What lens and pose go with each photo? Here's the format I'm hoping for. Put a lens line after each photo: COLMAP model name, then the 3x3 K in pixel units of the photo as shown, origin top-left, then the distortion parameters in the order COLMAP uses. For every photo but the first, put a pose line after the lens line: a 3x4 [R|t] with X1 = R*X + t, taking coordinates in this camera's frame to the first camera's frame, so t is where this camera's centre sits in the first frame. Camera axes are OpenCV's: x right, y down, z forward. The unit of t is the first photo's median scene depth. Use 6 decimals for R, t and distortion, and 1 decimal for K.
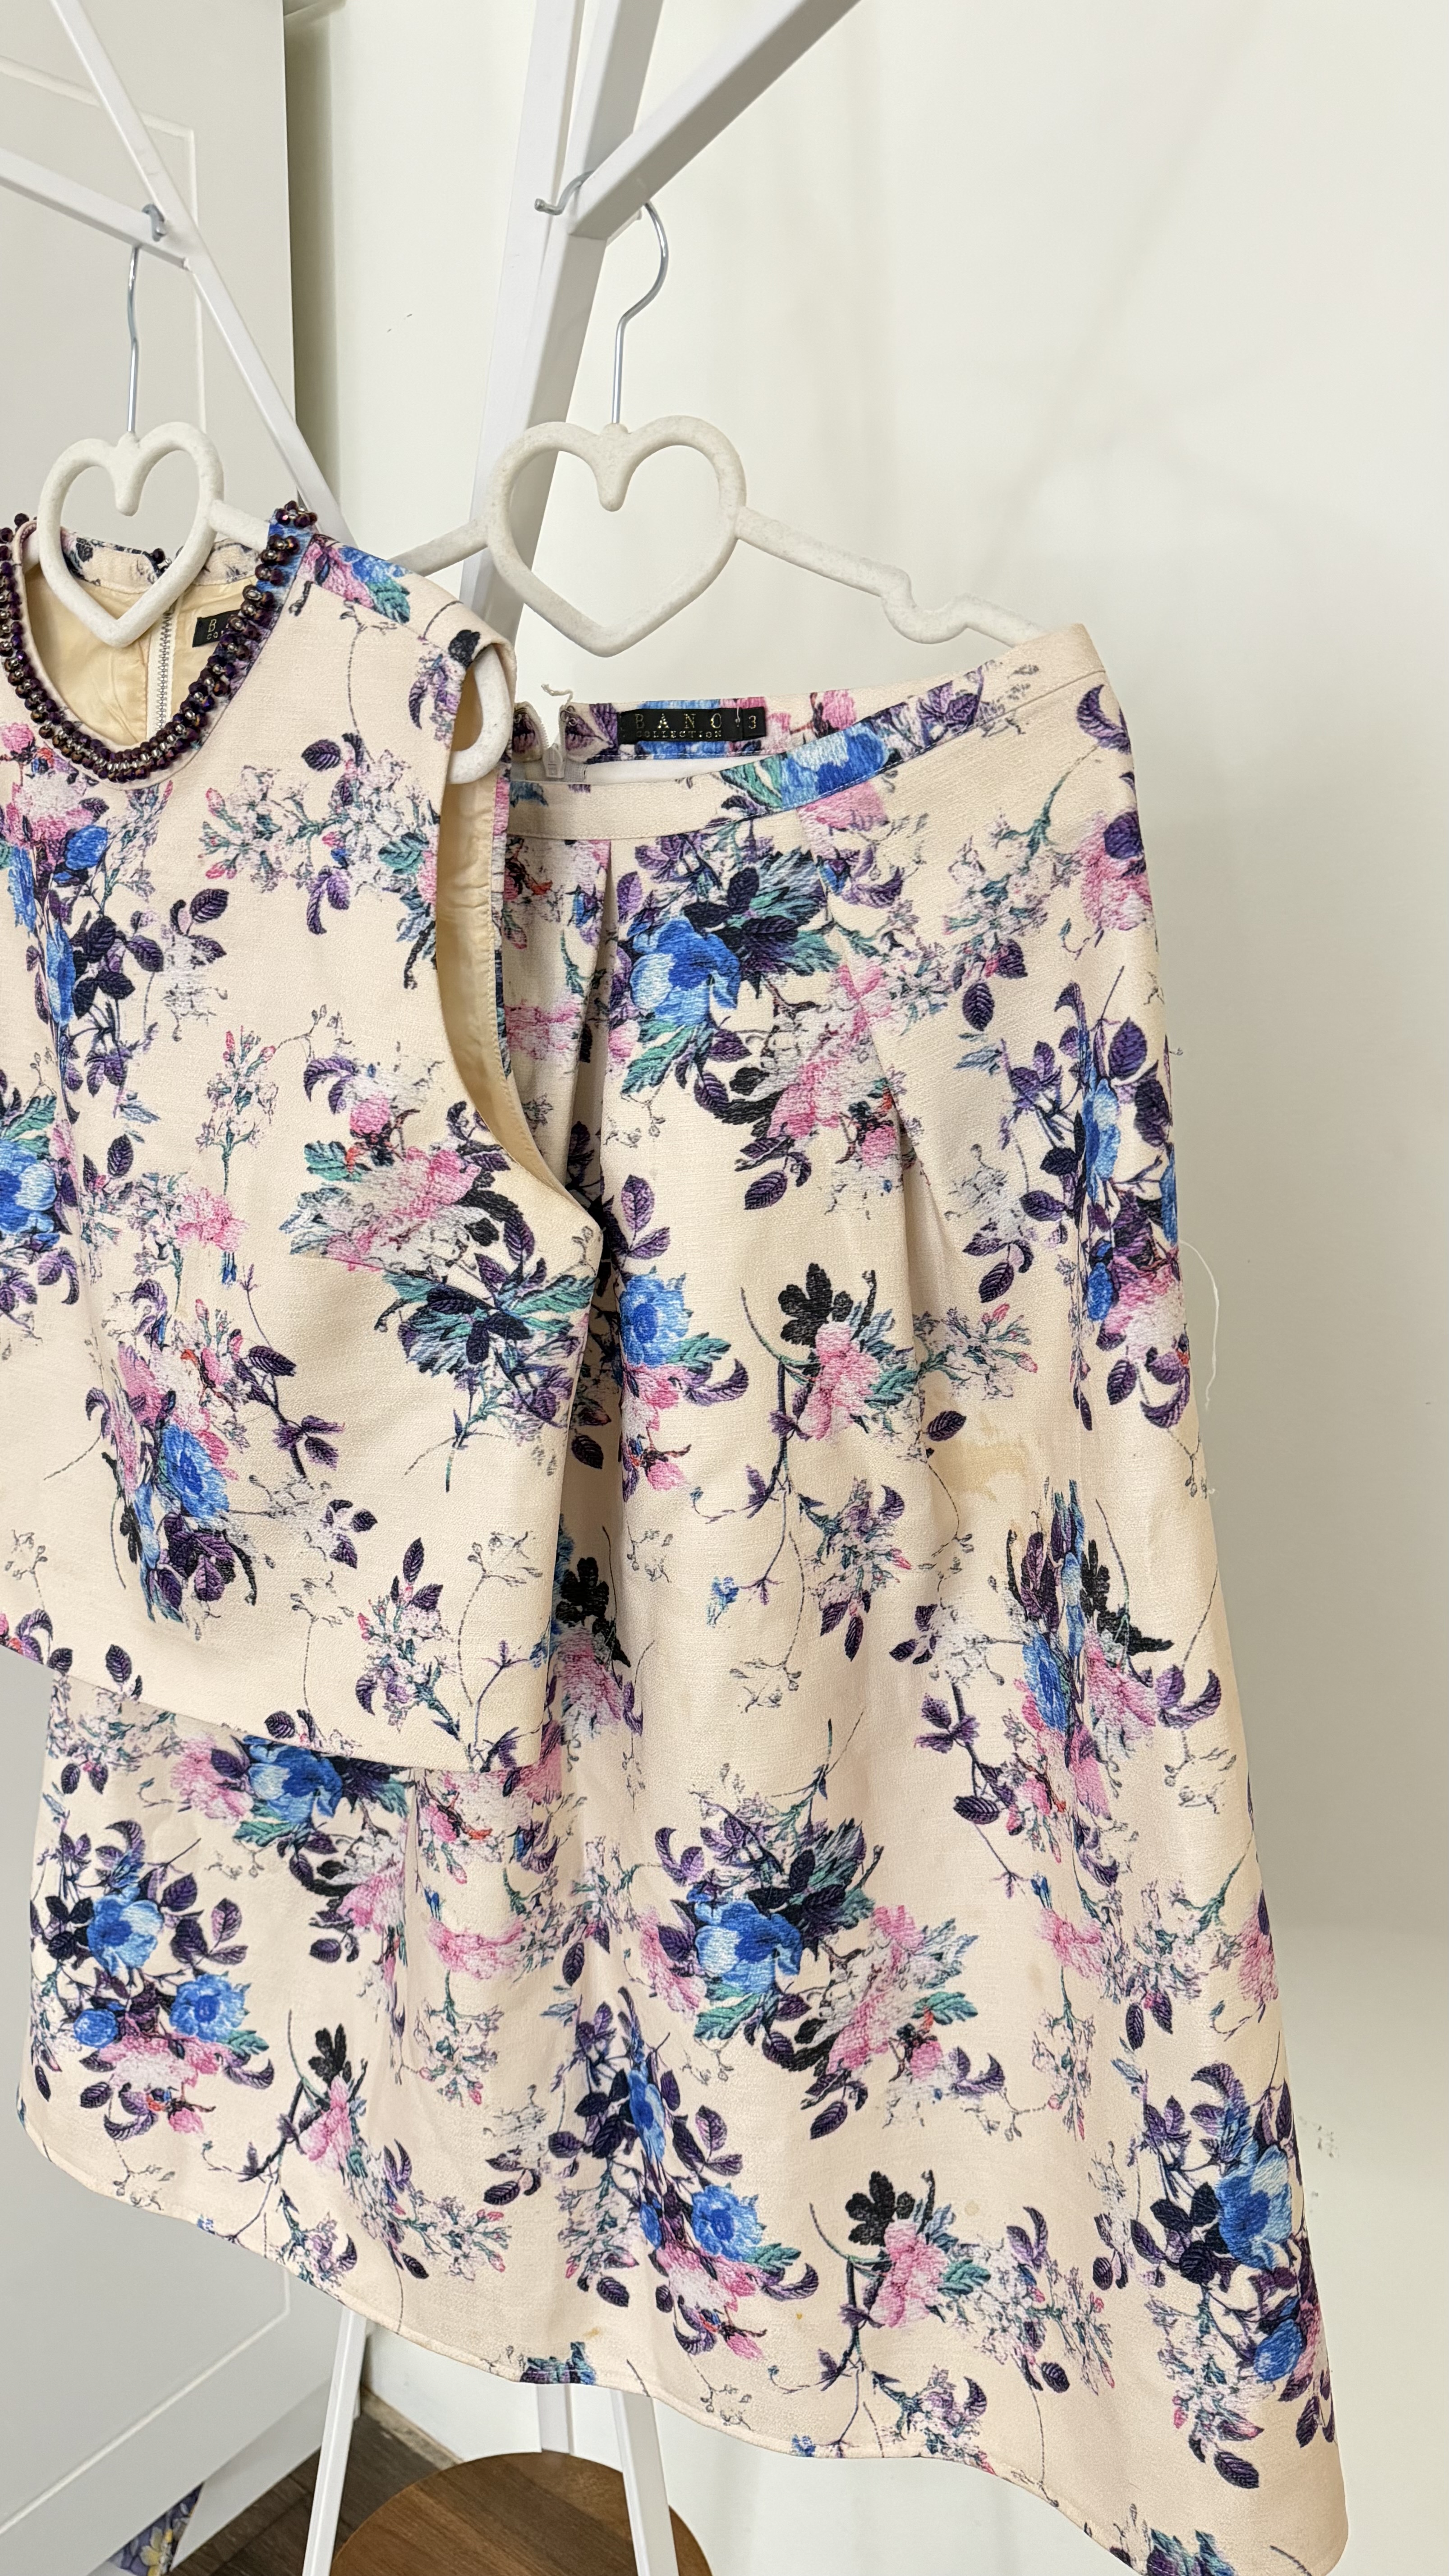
lens RADIAL K [[1831.6, 0, 724.5], [0, 1831.6, 1288.0], [0, 0, 1]] dist [0.195730, -0.502420]
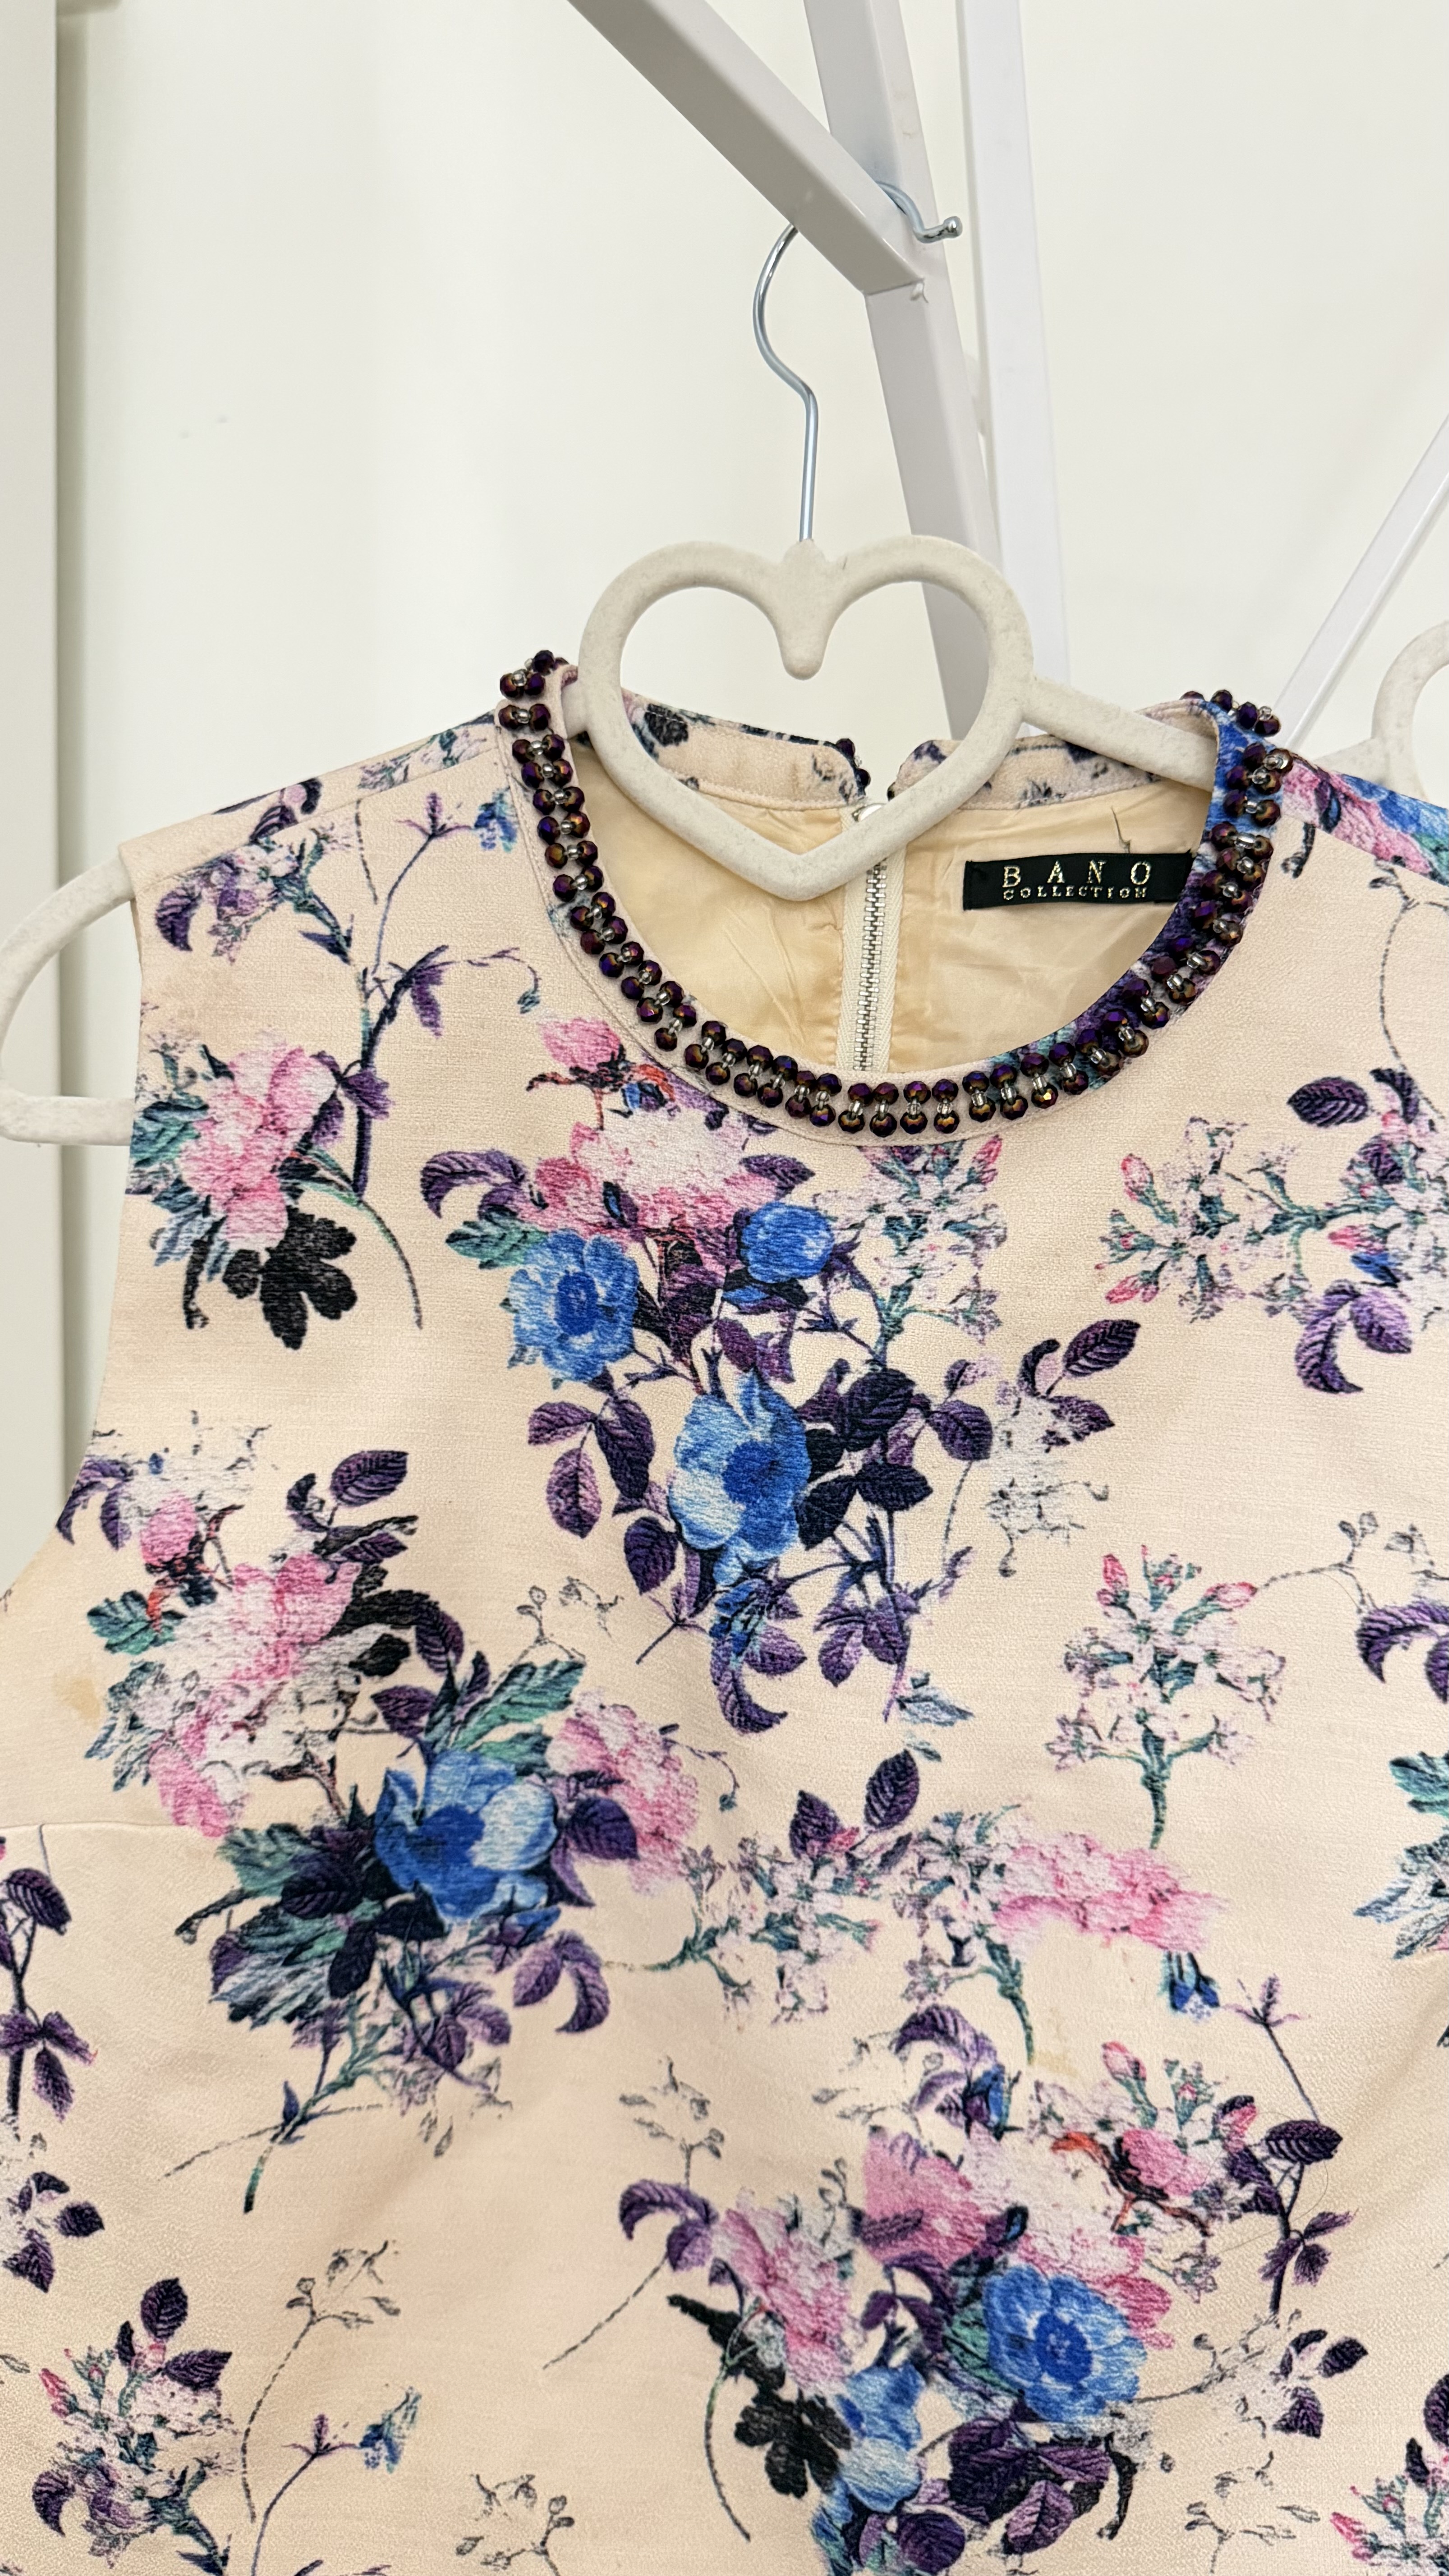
lens RADIAL K [[1861.3, 0, 715.8], [0, 1861.3, 1284.1], [0, 0, 1]] dist [0.156091, -0.382262]
pose [[0.889110, -0.042395, 0.455725, -0.642005], [0.089601, 0.992557, -0.082475, -0.185276], [-0.448837, 0.114163, 0.886291, 0.526432]]
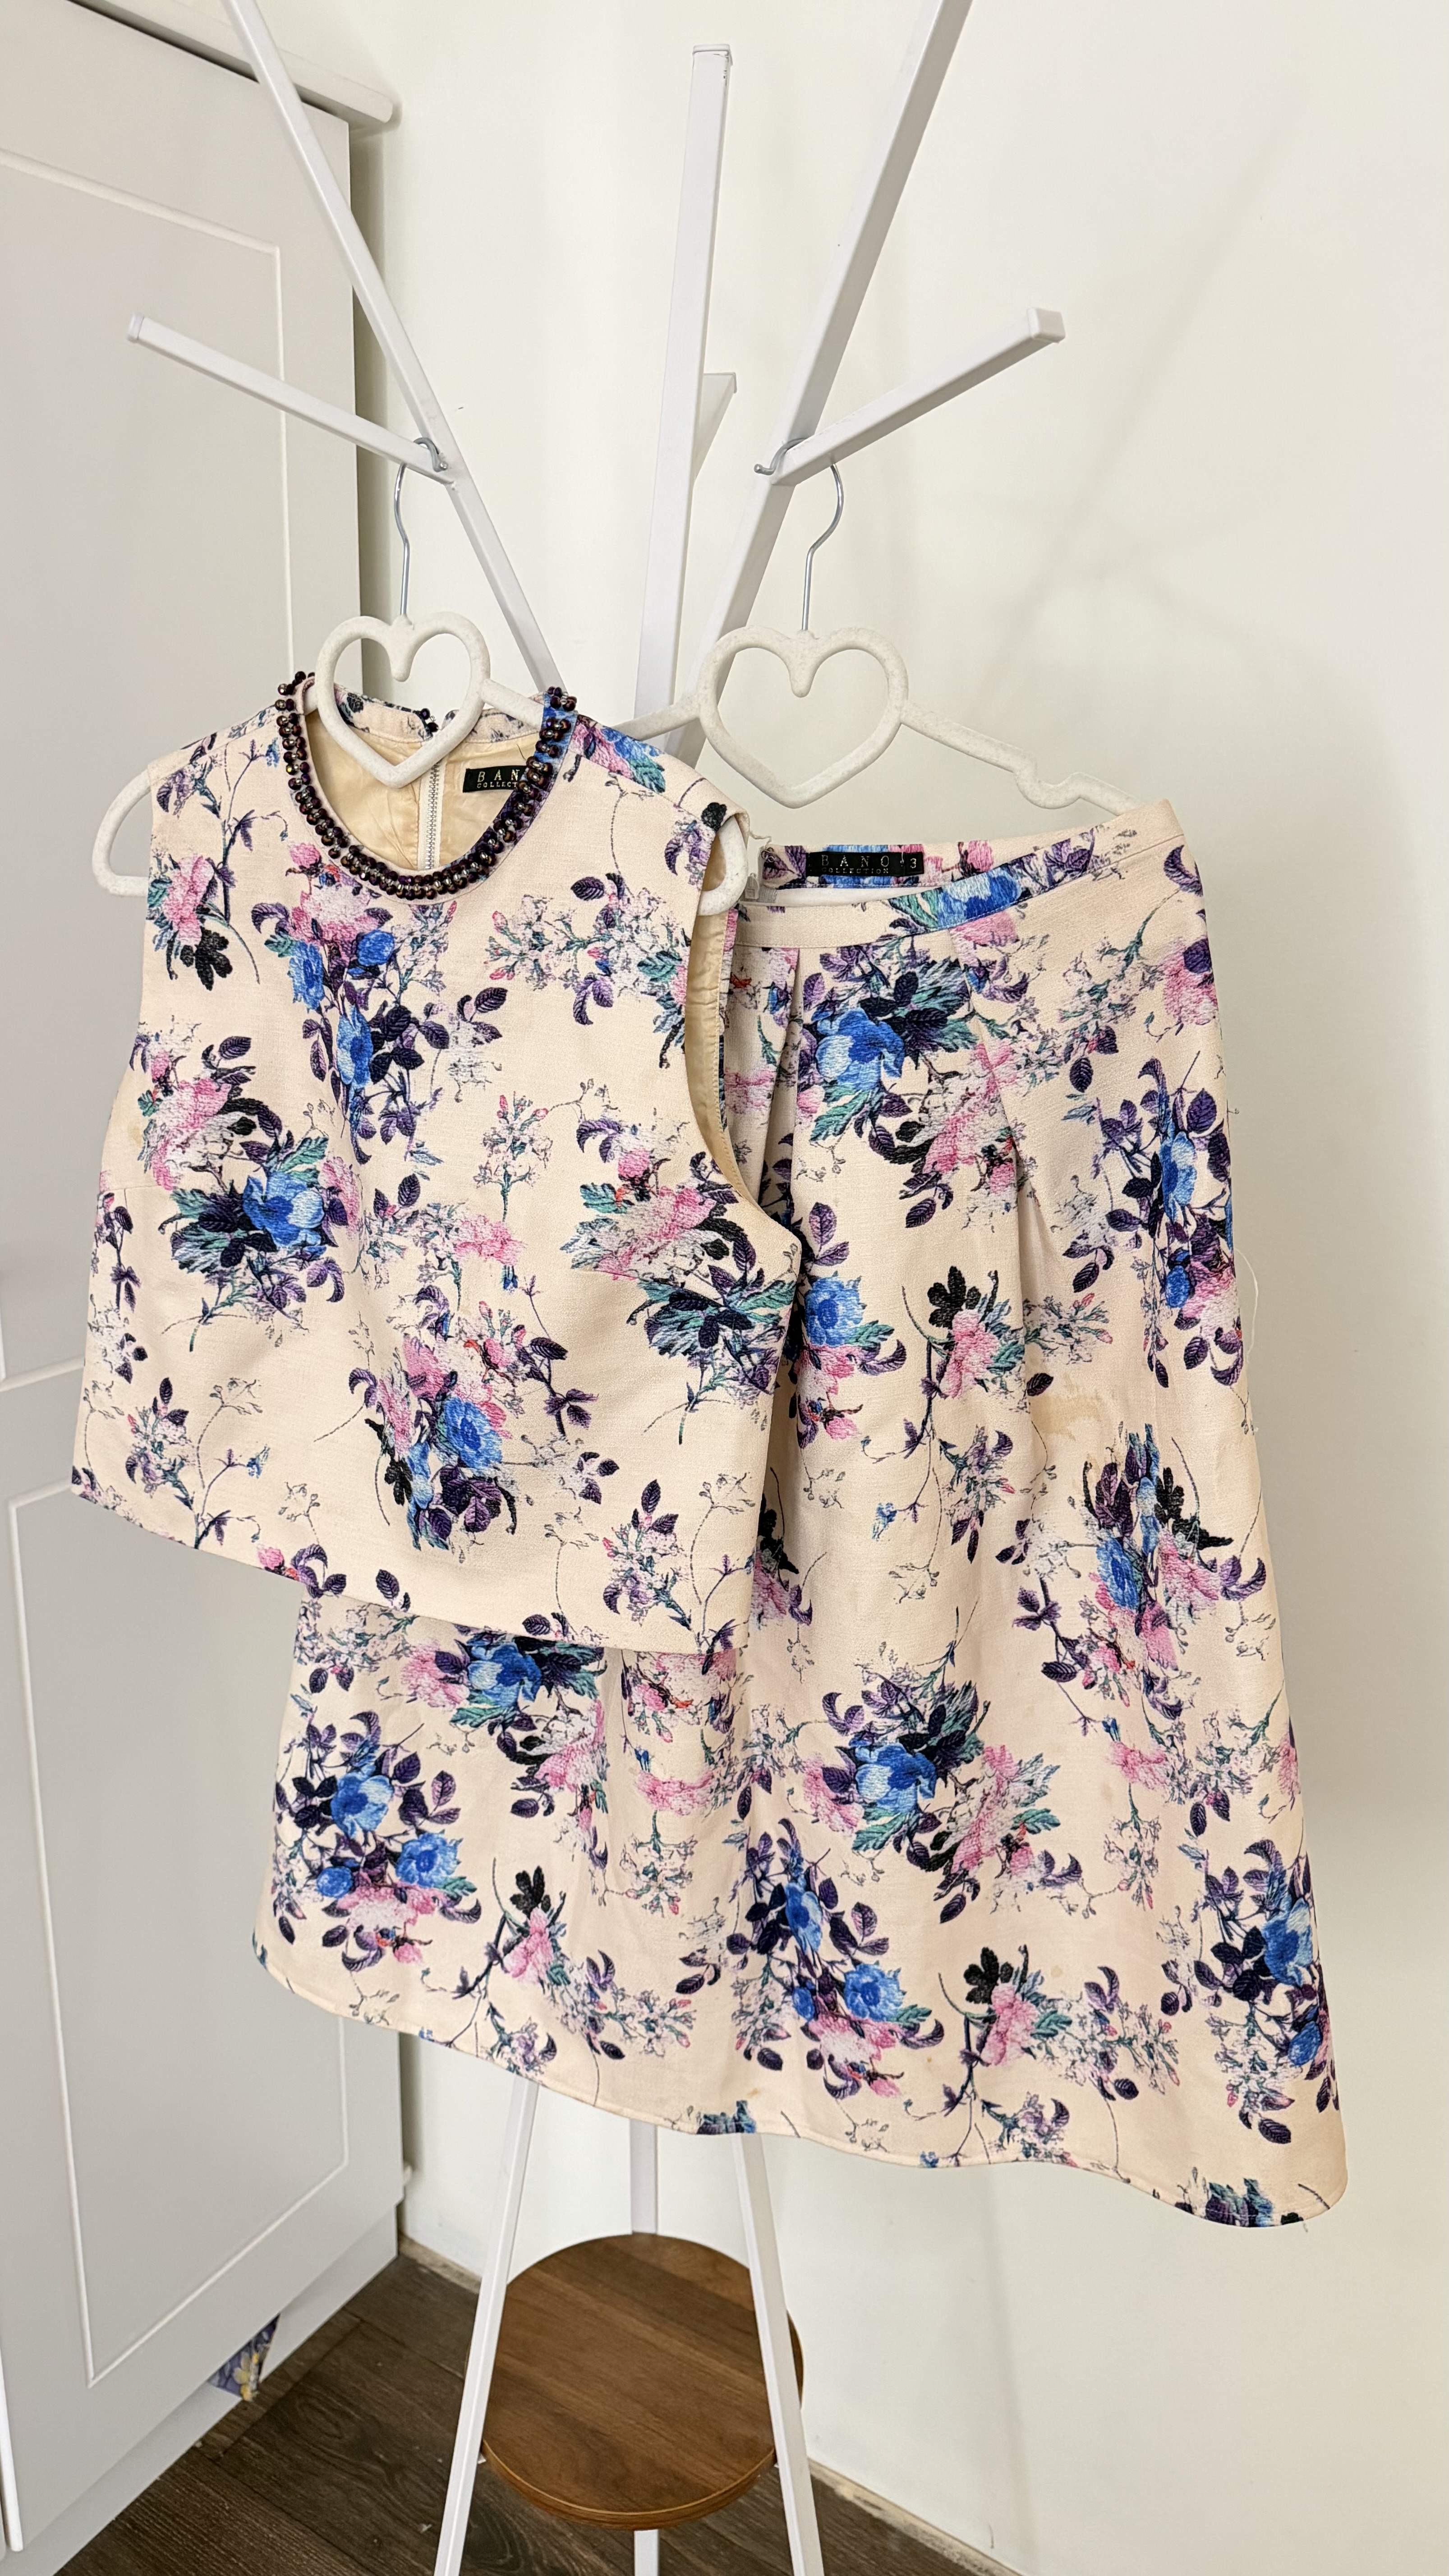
lens RADIAL K [[1828.3, 0, 716.8], [0, 1828.3, 1295.0], [0, 0, 1]] dist [0.194170, -0.467212]
pose [[0.995401, -0.020076, 0.093671, -0.241131], [0.016419, 0.999079, 0.039649, -0.047116], [-0.094380, -0.037929, 0.994813, -0.299522]]
